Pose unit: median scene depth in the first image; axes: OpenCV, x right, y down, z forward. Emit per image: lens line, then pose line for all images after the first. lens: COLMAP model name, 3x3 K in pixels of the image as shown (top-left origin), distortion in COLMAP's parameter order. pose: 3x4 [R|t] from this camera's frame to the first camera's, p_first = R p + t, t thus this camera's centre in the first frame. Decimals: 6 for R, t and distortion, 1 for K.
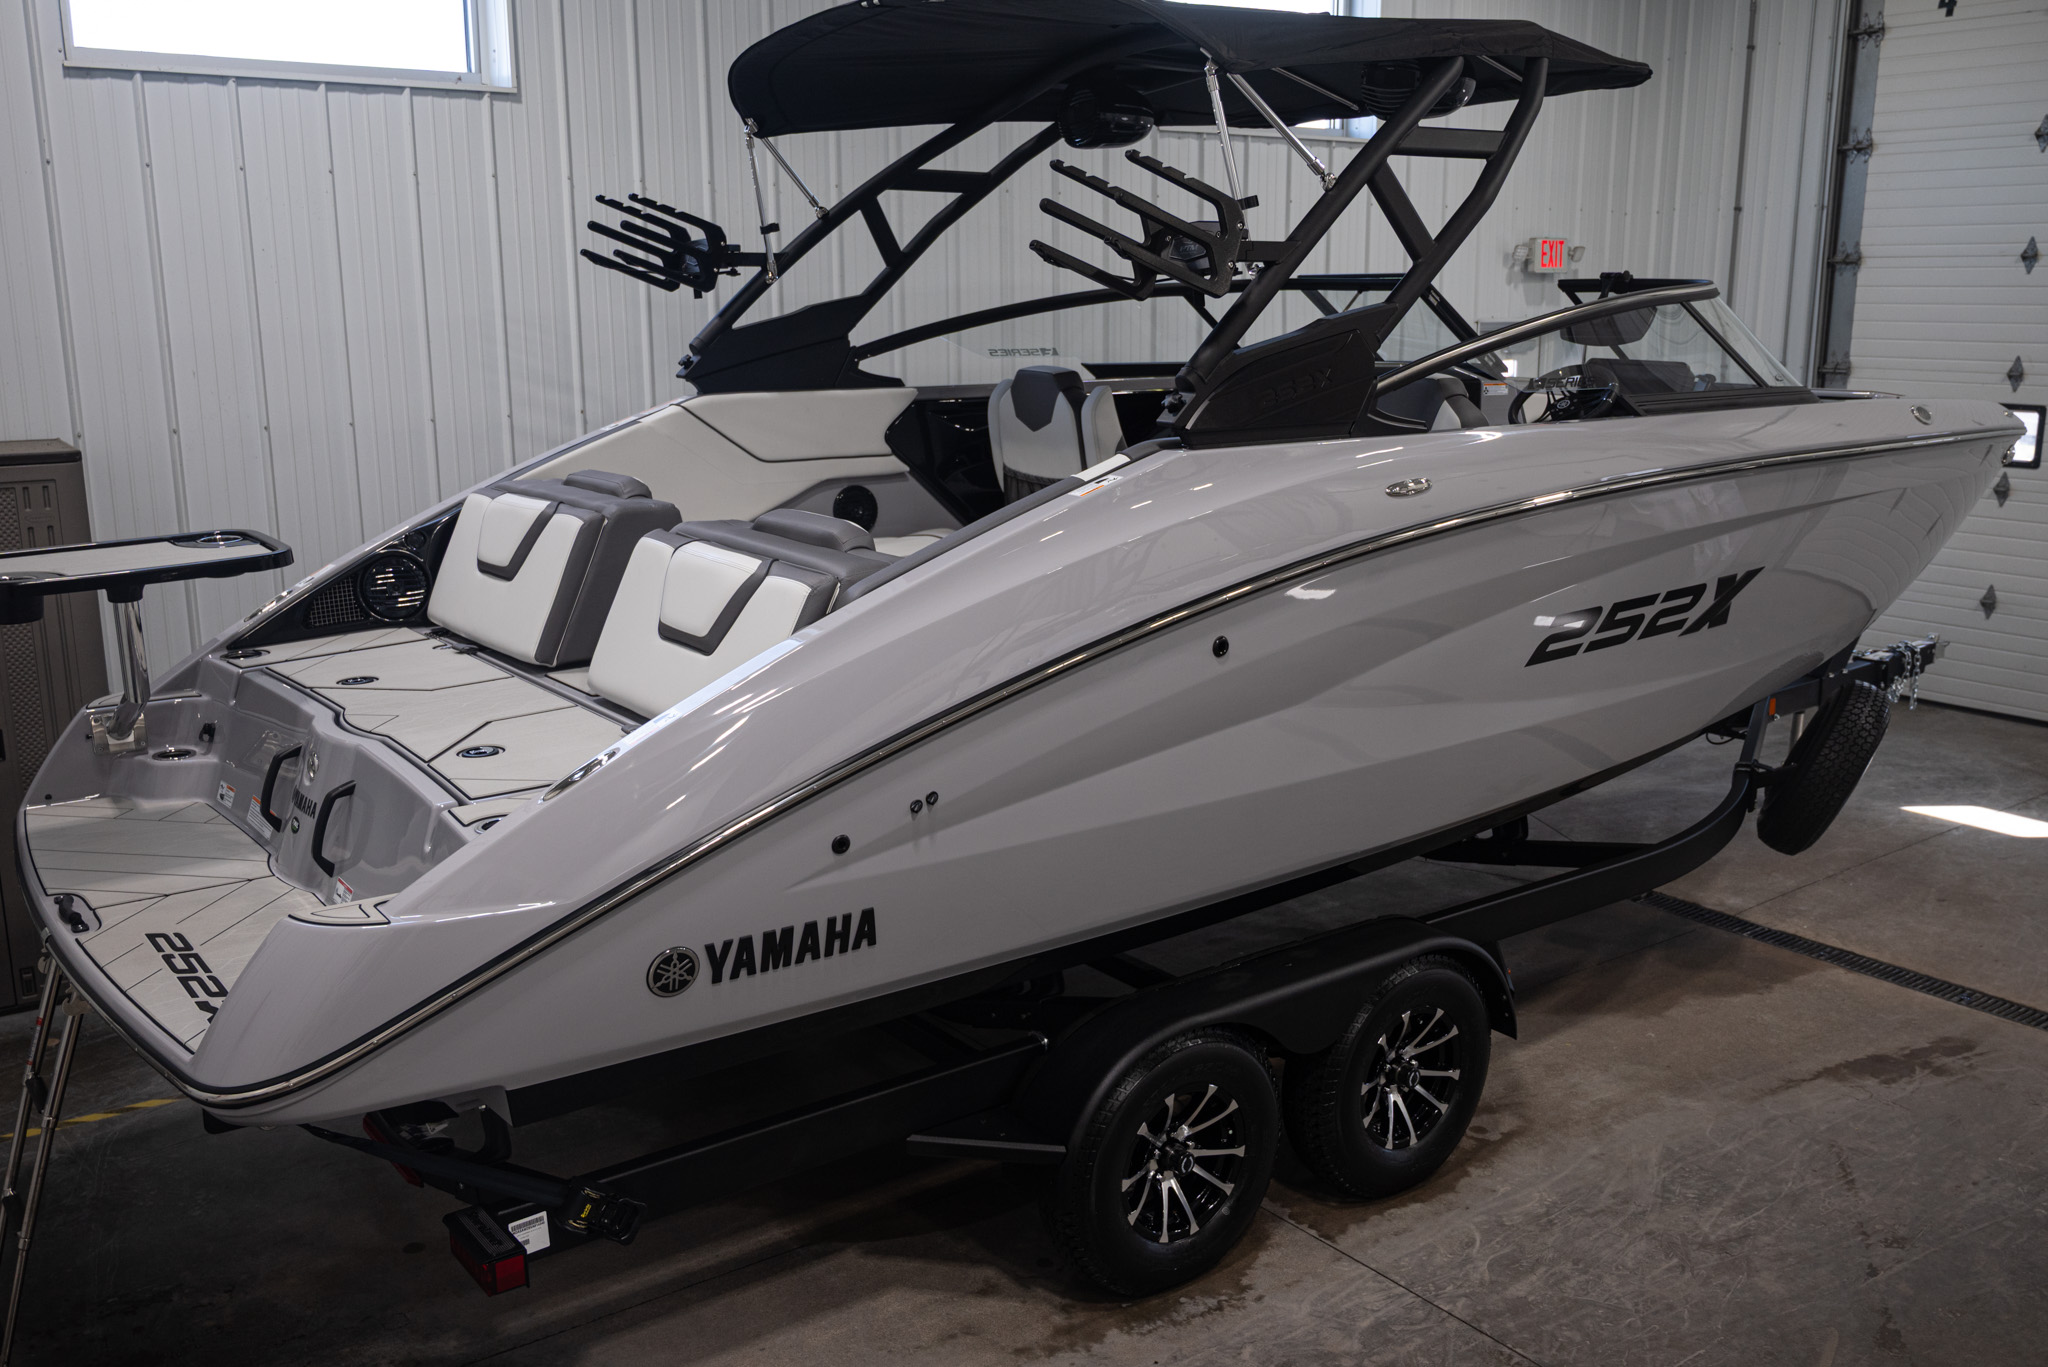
lens RADIAL K [[1834.1, 0, 1020.7], [0, 1834.1, 681.6], [0, 0, 1]] dist [0.005836, 0.004618]
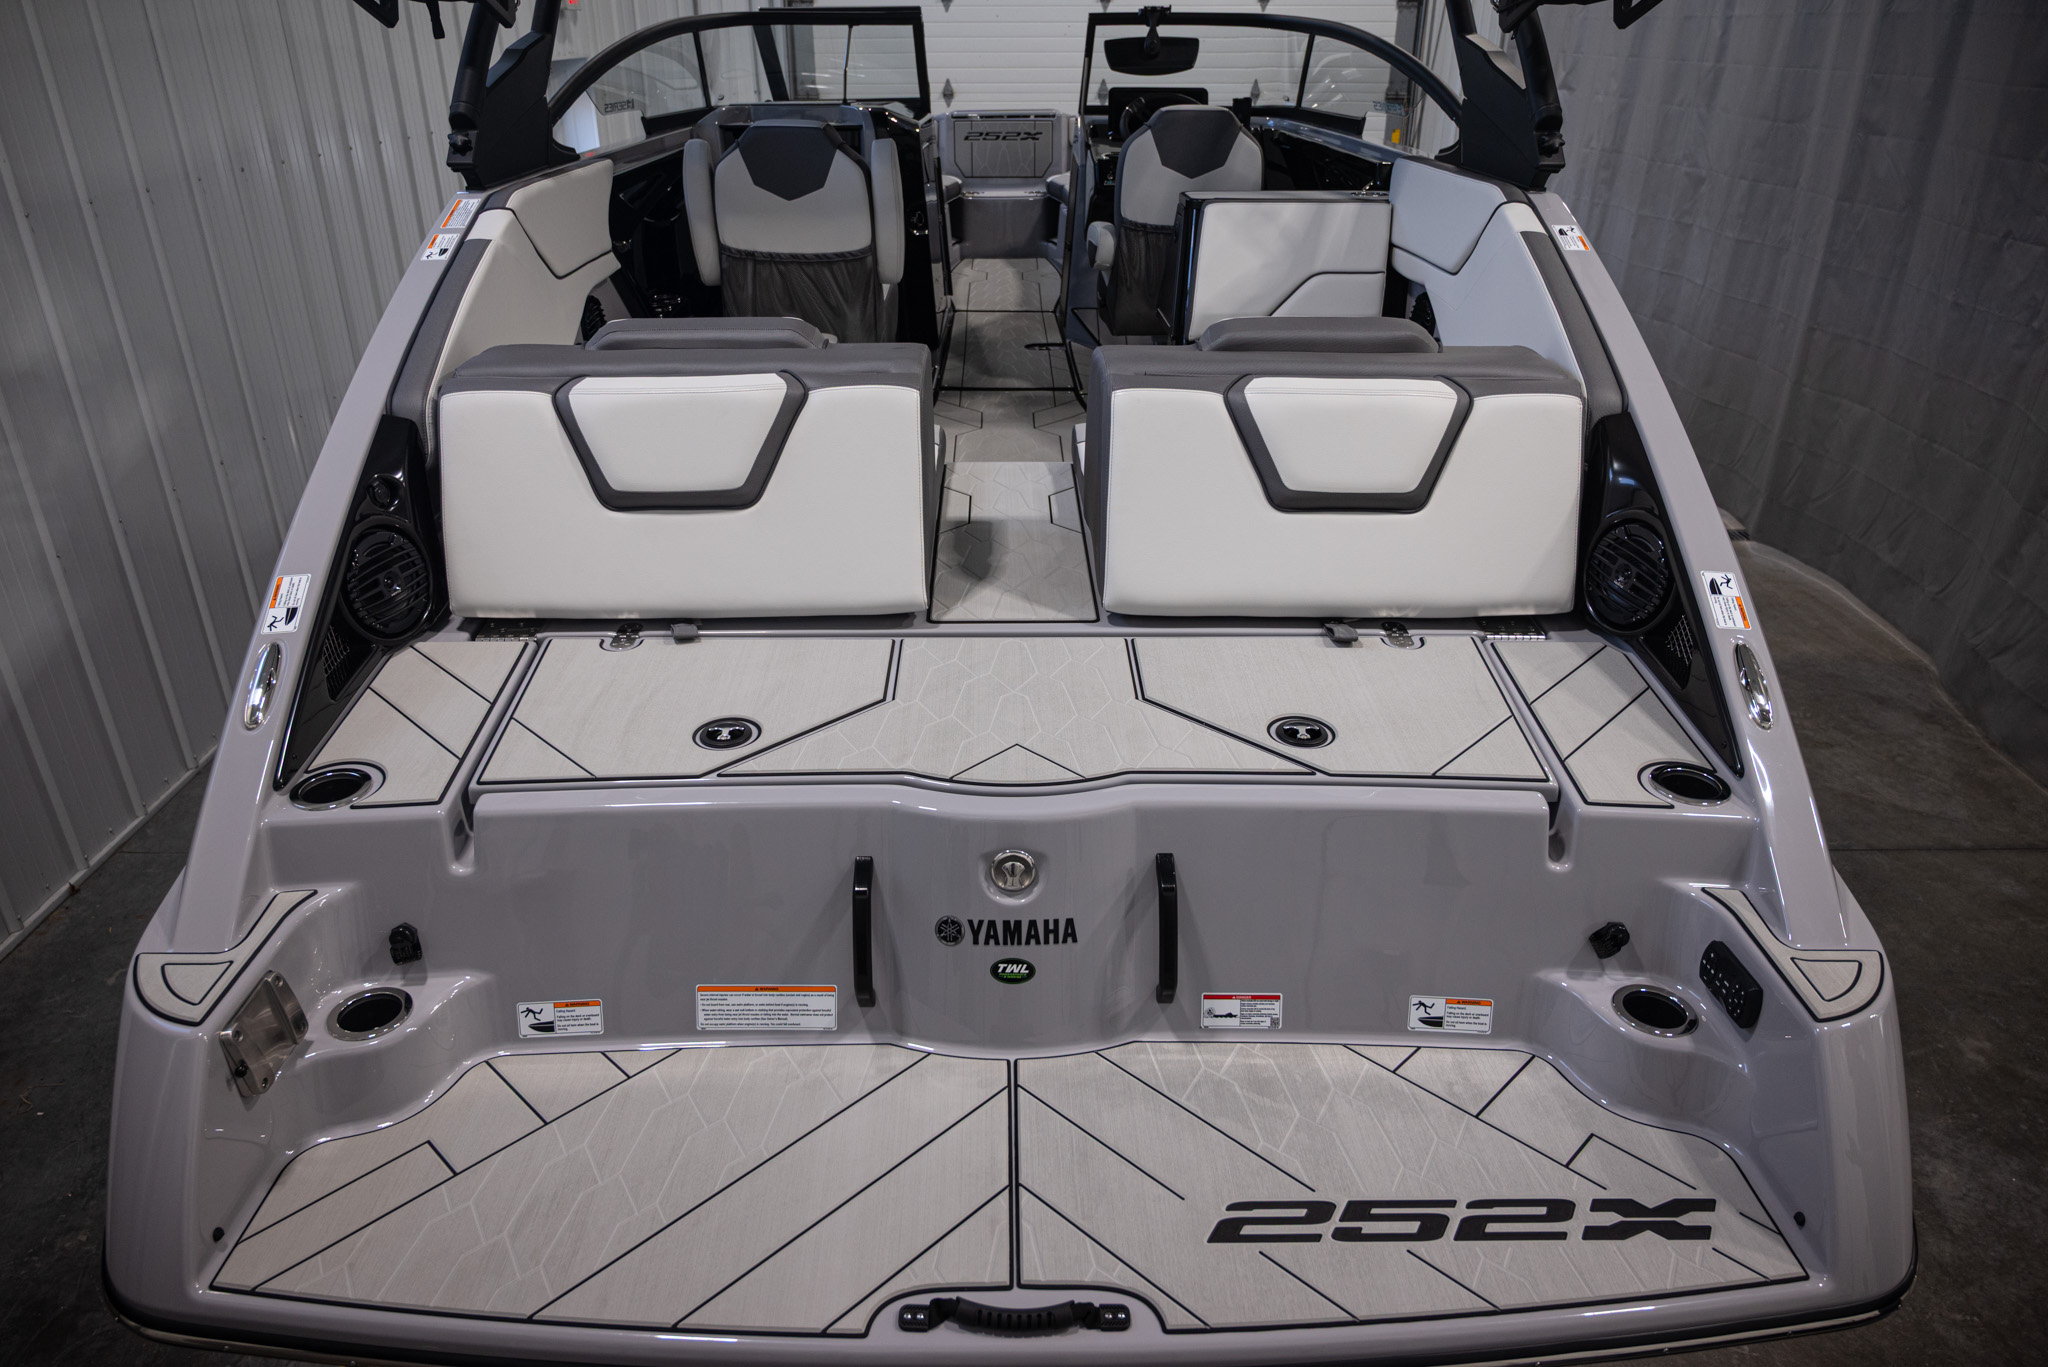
lens RADIAL K [[1353.8, 0, 1021.6], [0, 1353.8, 691.2], [0, 0, 1]] dist [-0.009287, 0.001641]
pose [[0.577891, -0.361276, 0.731793, -0.718679], [0.172905, 0.930524, 0.322845, -0.159236], [-0.797587, -0.060039, 0.600208, 0.765278]]
